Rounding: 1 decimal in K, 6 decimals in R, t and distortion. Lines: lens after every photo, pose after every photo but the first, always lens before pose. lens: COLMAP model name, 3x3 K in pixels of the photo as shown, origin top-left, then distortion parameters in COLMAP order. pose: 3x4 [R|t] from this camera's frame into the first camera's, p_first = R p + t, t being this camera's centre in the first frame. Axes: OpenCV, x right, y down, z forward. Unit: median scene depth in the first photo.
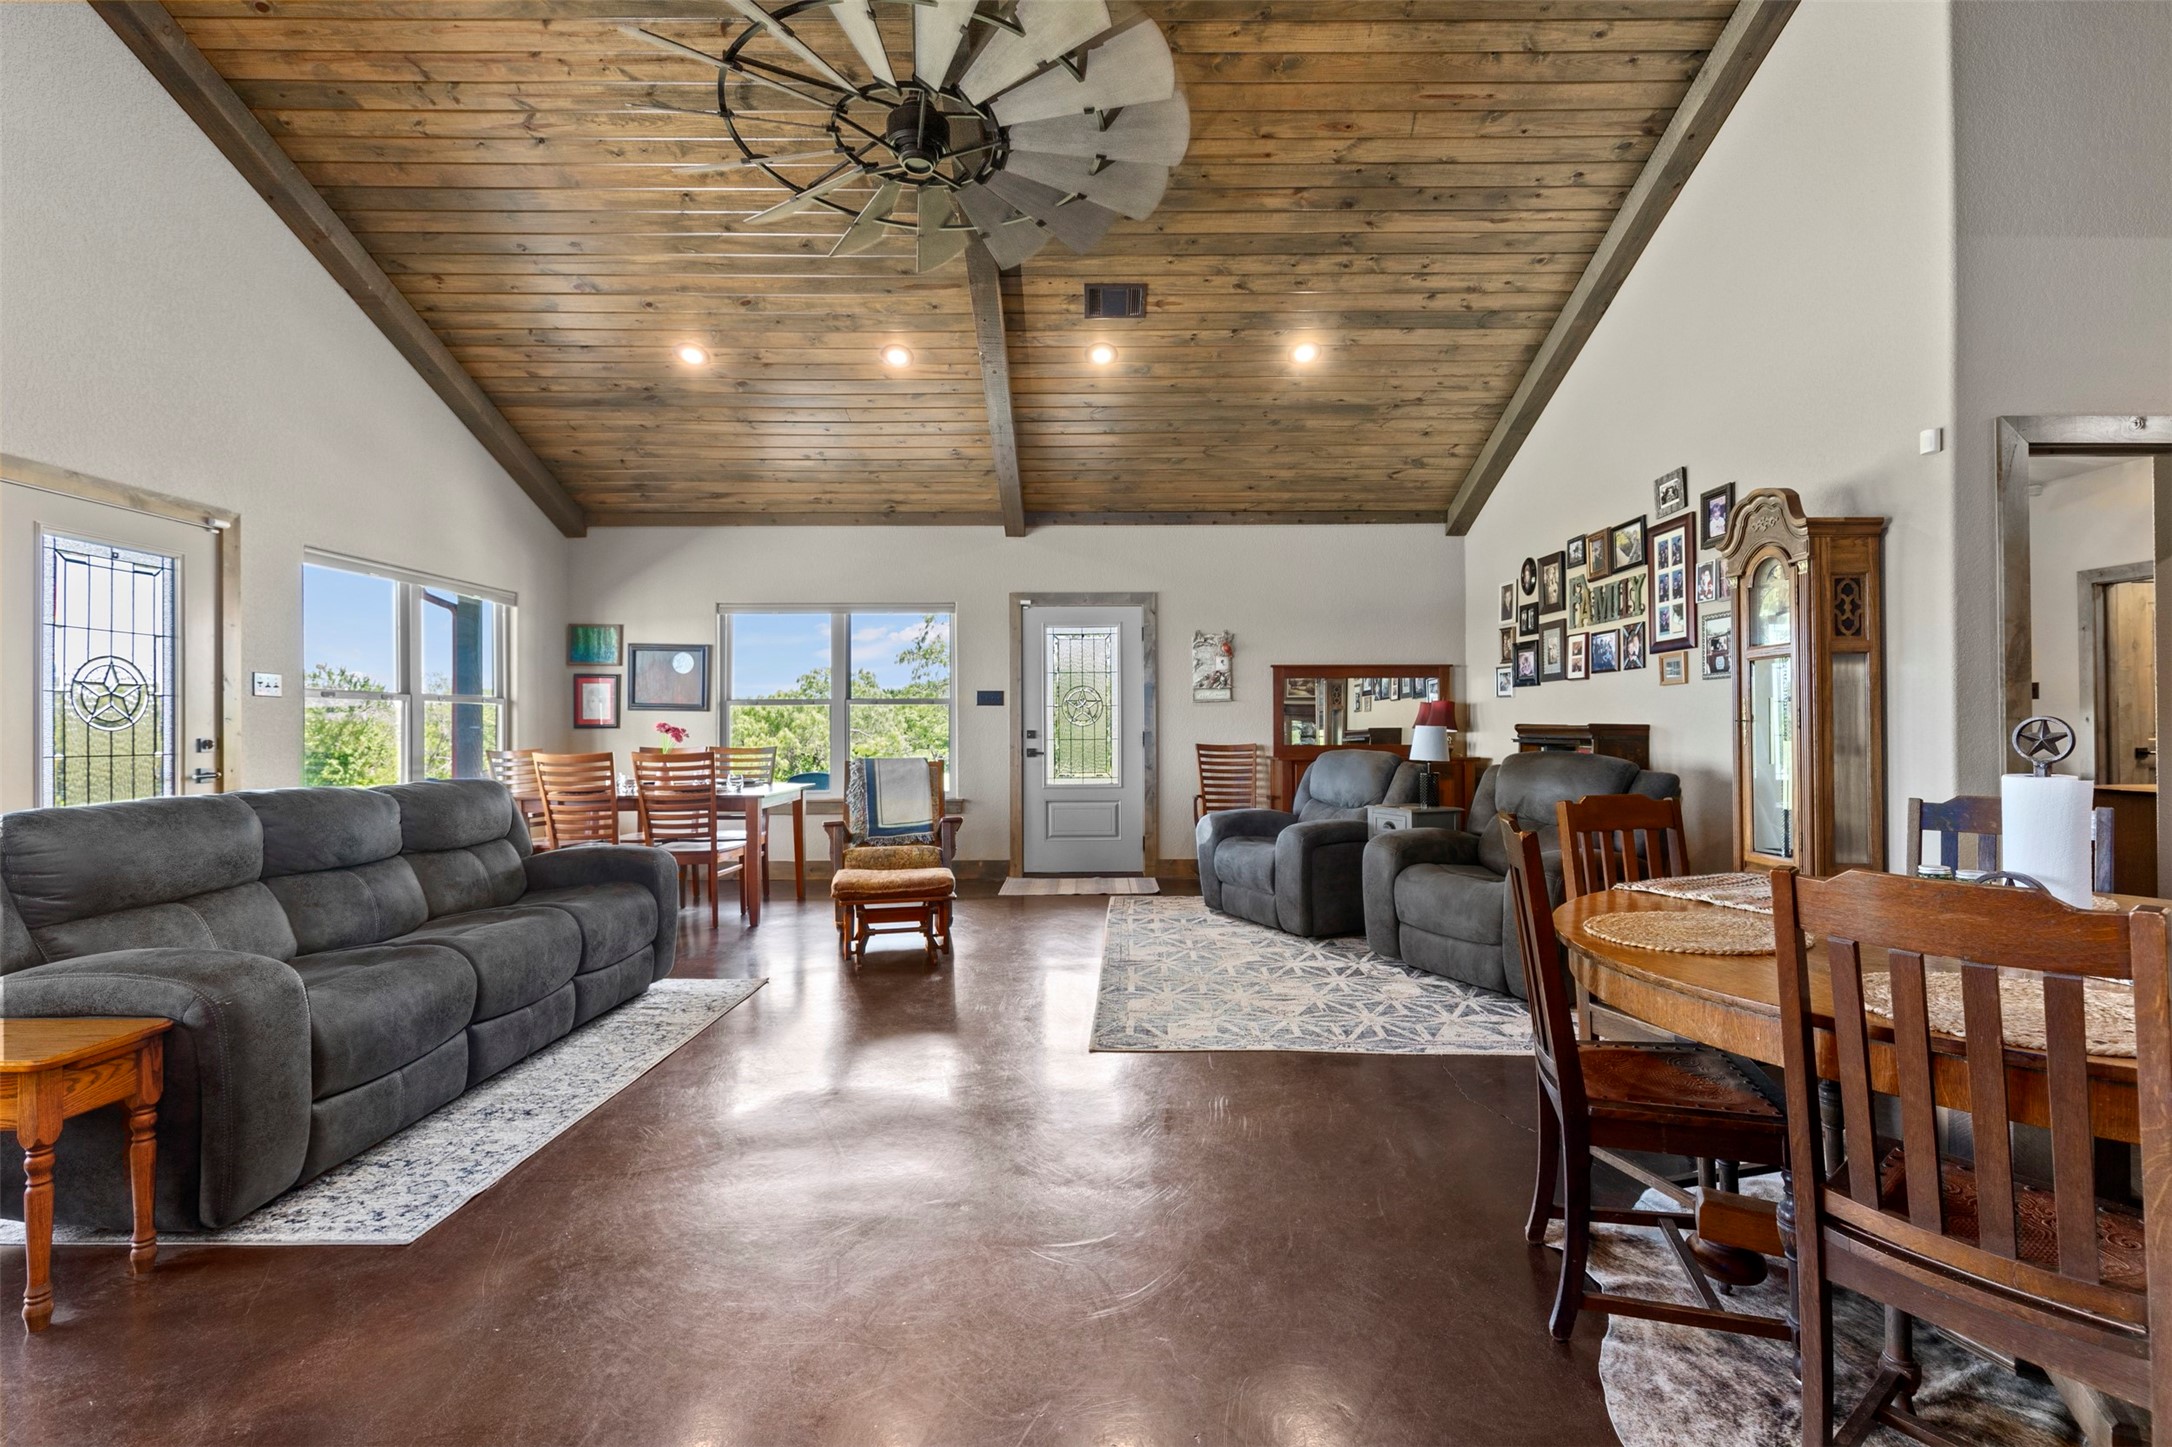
lens RADIAL K [[1044.0, 0, 1080.9], [0, 1044.0, 727.3], [0, 0, 1]] dist [0.003600, 0.000677]
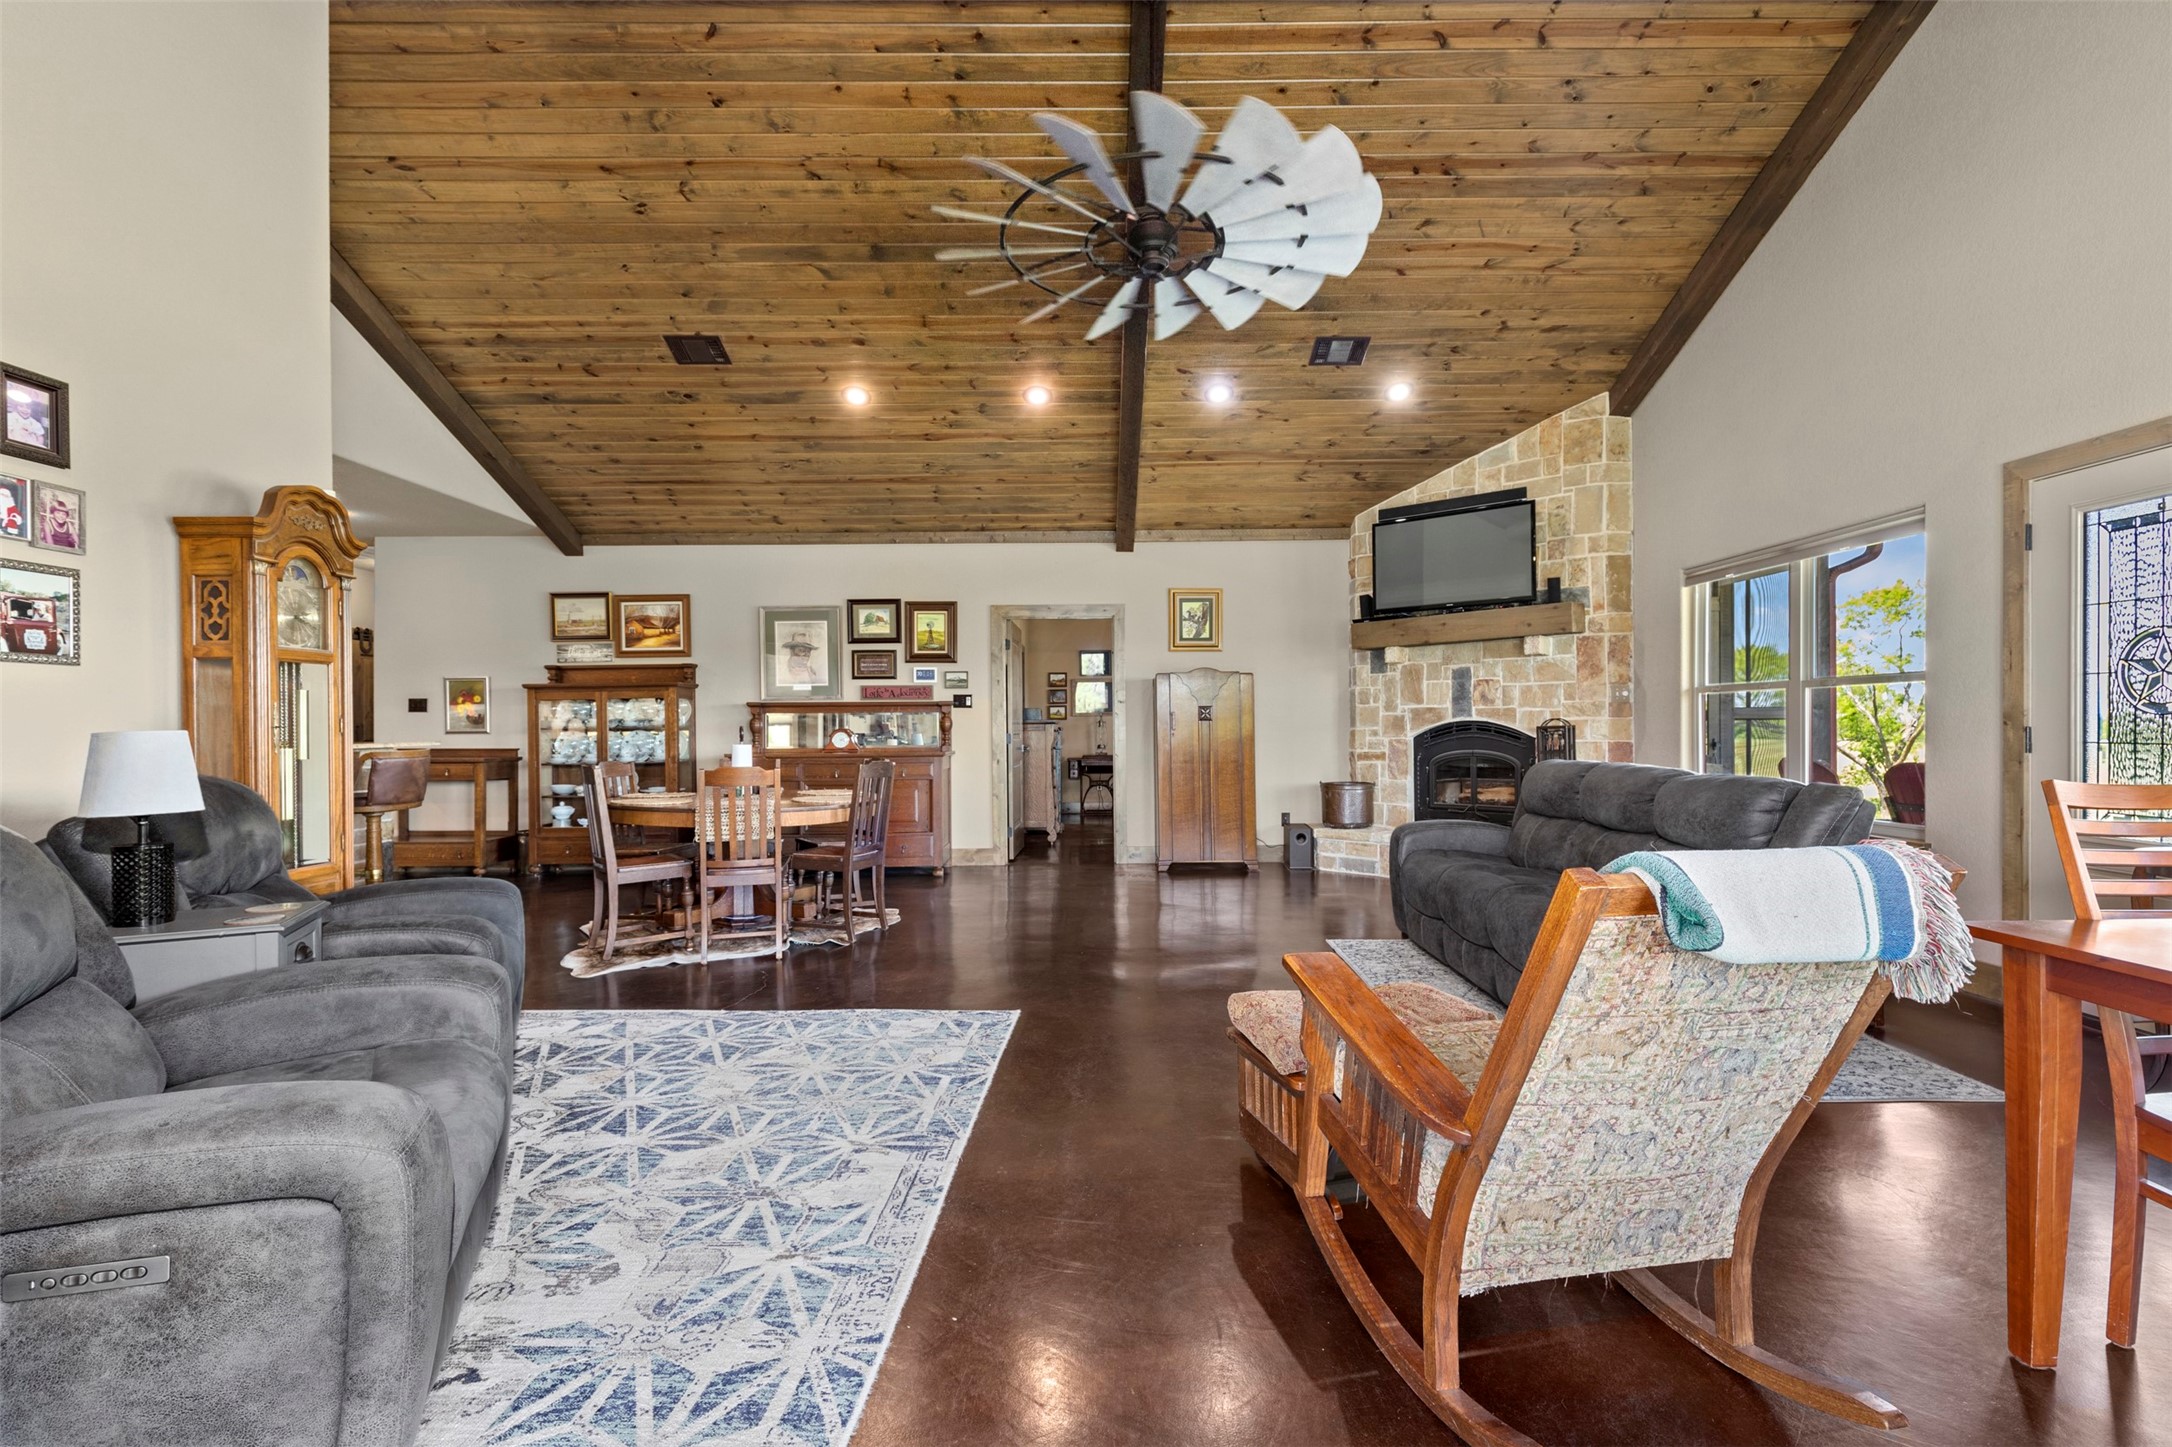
lens RADIAL K [[1044.0, 0, 1089.7], [0, 1044.0, 726.2], [0, 0, 1]] dist [0.003600, 0.000677]
pose [[-0.999837, 0.017918, -0.001999, -0.063621], [0.017936, 0.999791, -0.009810, 0.014004], [0.001823, -0.009845, -0.999950, 1.953942]]
